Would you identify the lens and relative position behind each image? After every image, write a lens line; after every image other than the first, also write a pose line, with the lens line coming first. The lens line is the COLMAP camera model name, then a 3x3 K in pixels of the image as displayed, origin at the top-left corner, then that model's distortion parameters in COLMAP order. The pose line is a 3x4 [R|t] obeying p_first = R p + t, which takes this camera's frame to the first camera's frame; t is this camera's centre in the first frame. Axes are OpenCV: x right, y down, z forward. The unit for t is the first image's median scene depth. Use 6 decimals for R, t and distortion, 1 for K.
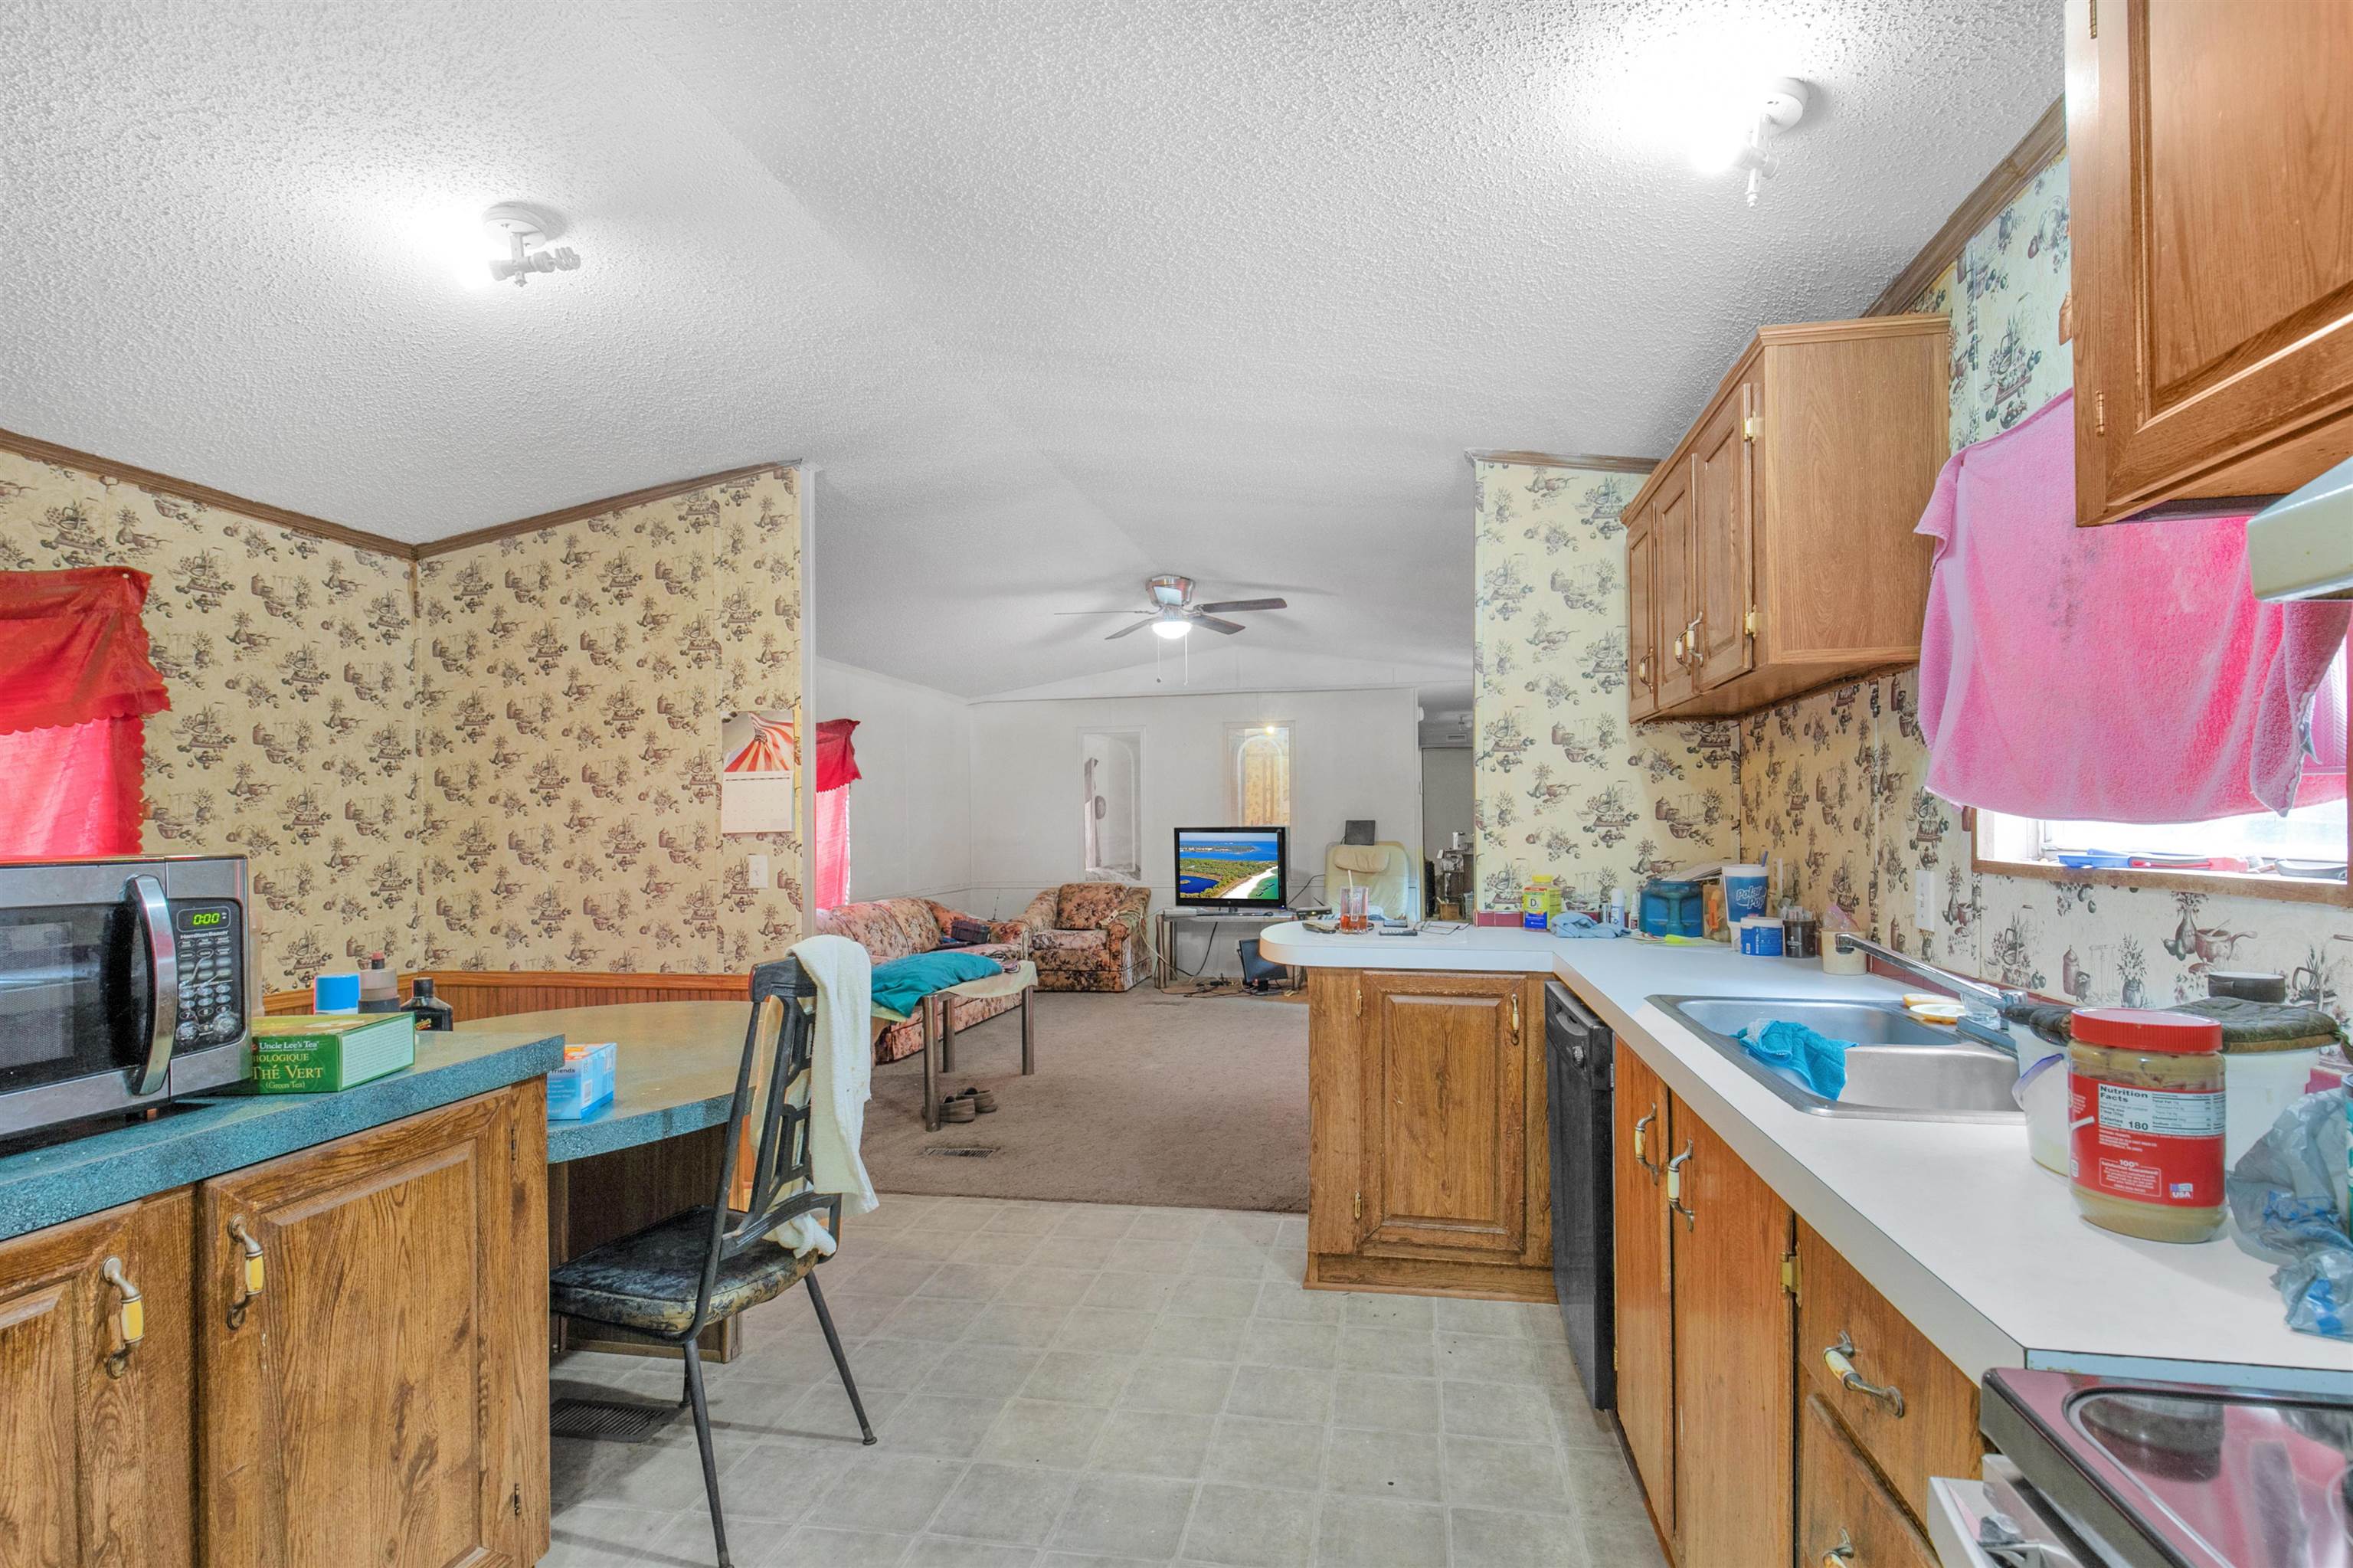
lens RADIAL K [[1068.9, 0, 1191.8], [0, 1068.9, 793.8], [0, 0, 1]] dist [0.007165, -0.001884]
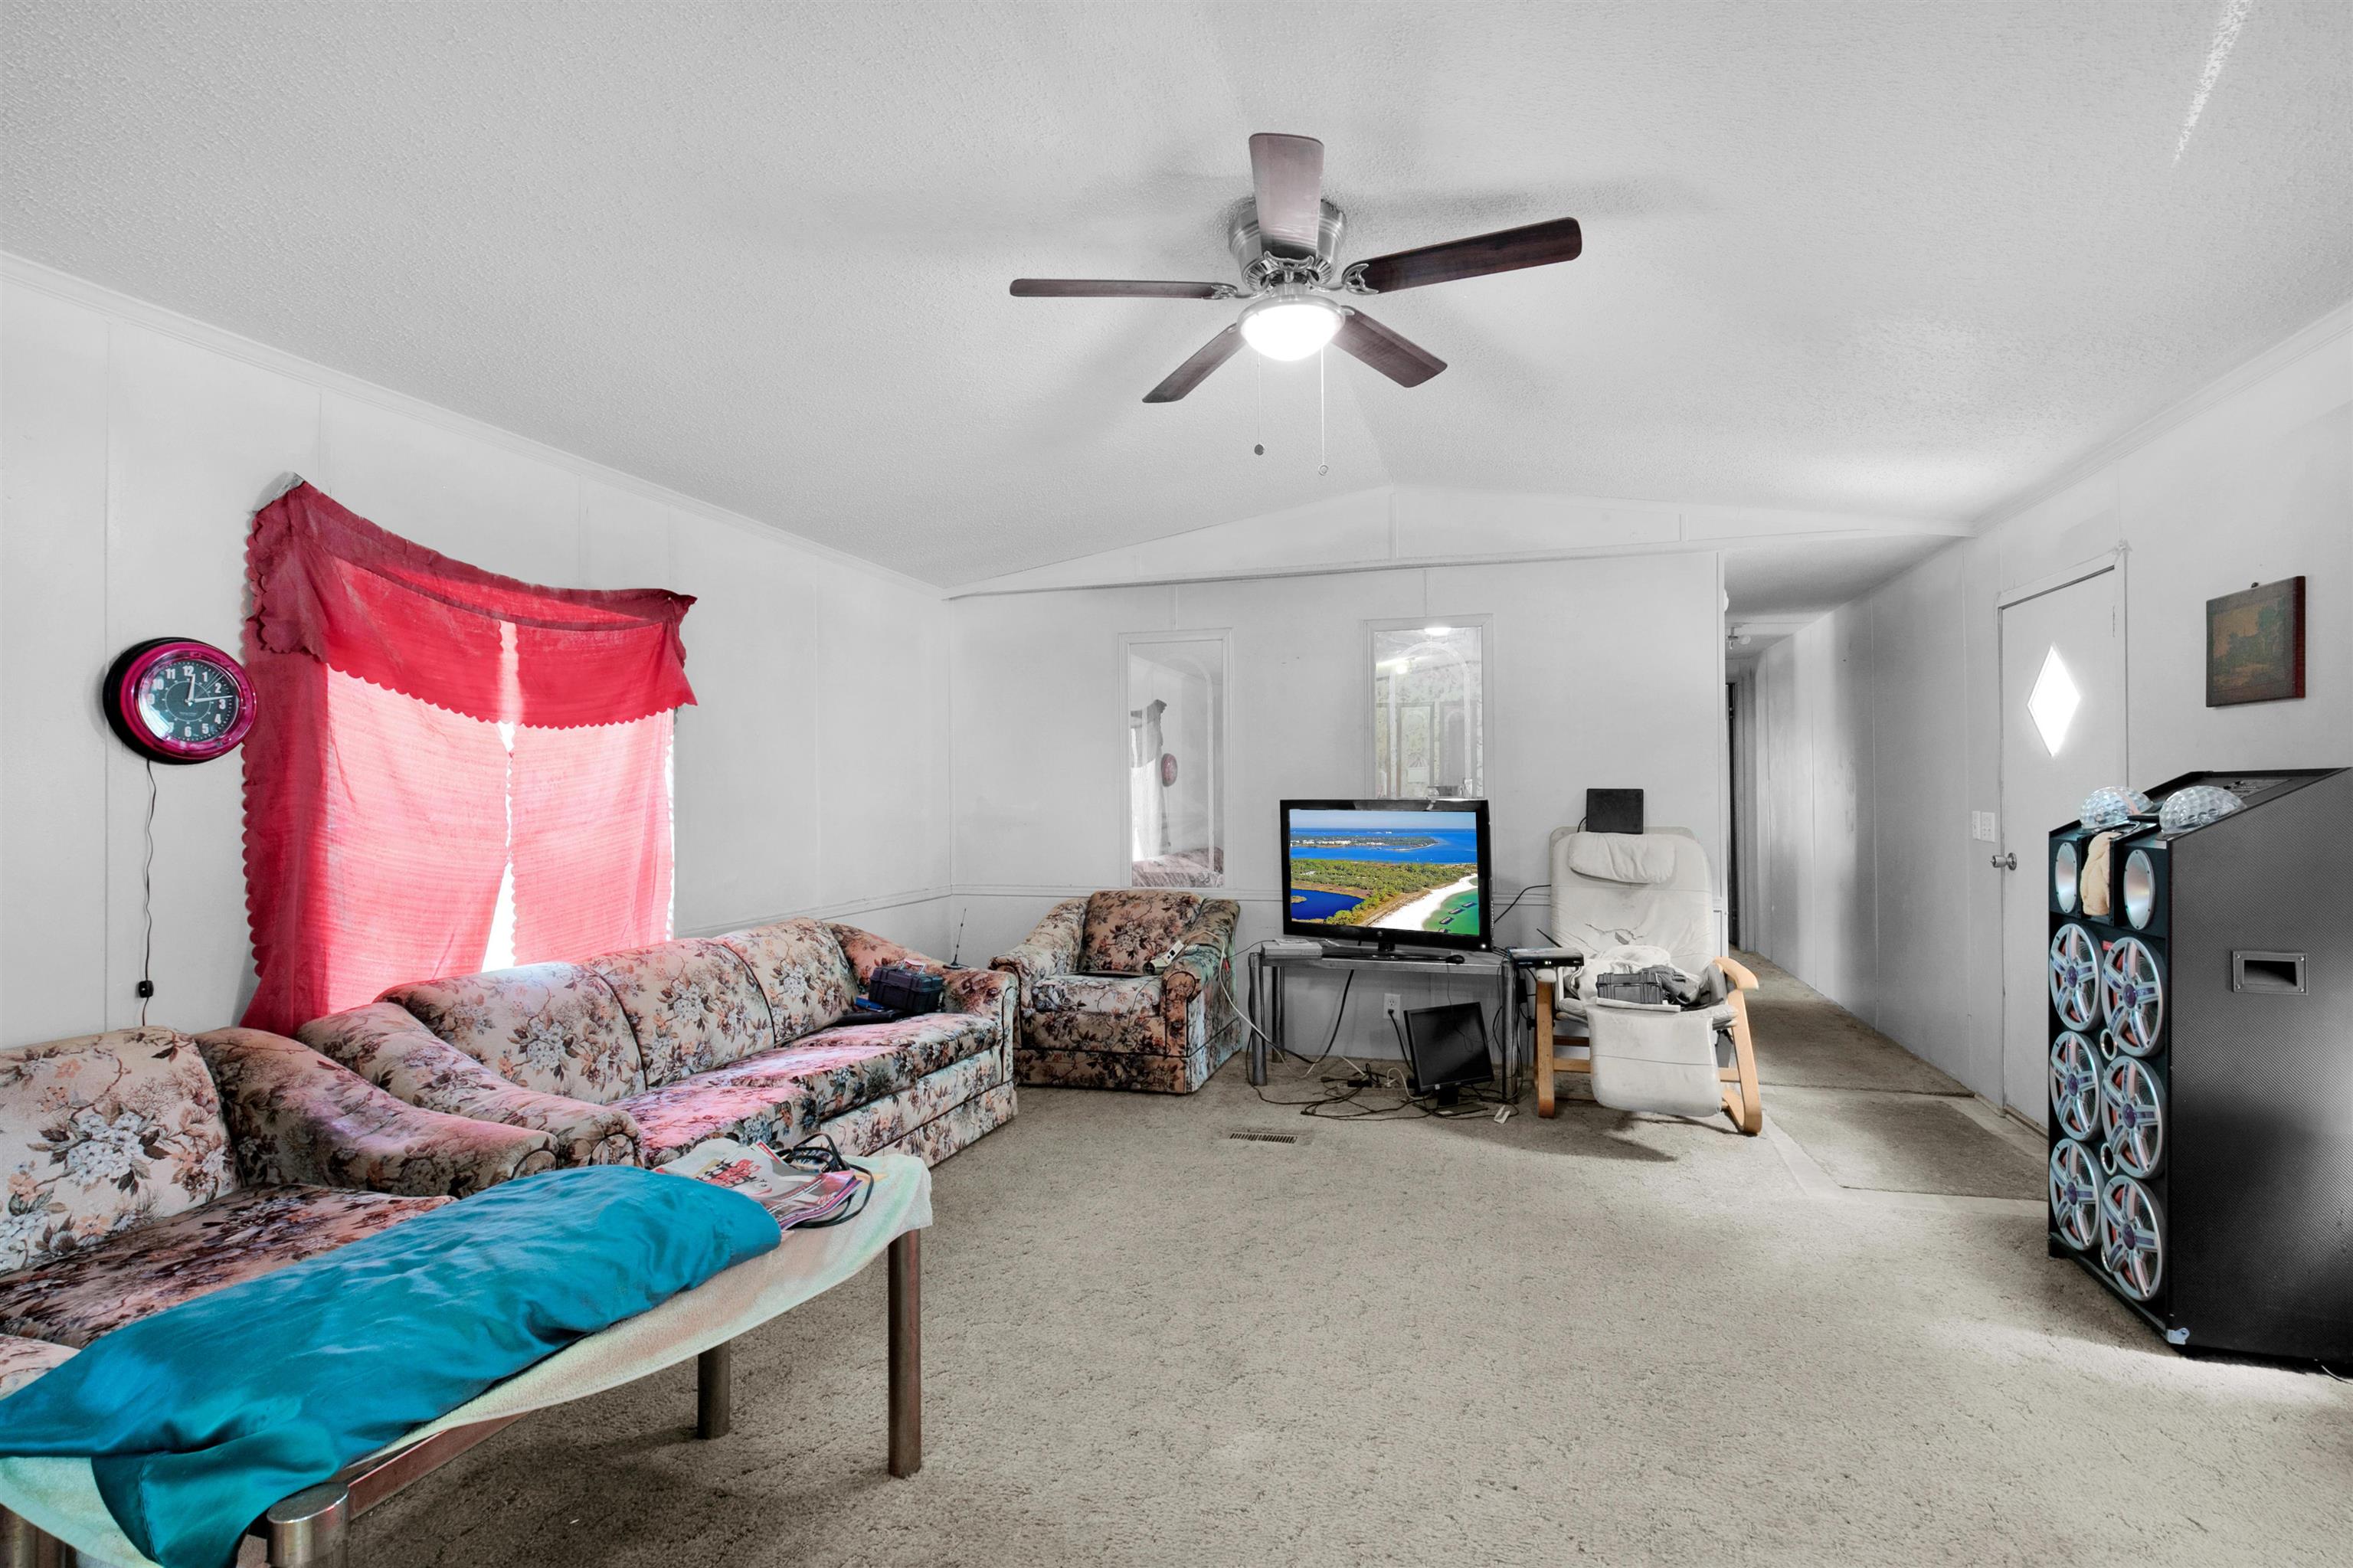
lens RADIAL K [[1068.9, 0, 1176.8], [0, 1068.9, 781.5], [0, 0, 1]] dist [0.007165, -0.001884]
pose [[0.995305, 0.004397, -0.096688, -0.017160], [-0.002948, 0.999881, 0.015130, 0.013950], [0.096743, -0.014774, 0.995200, 0.436627]]
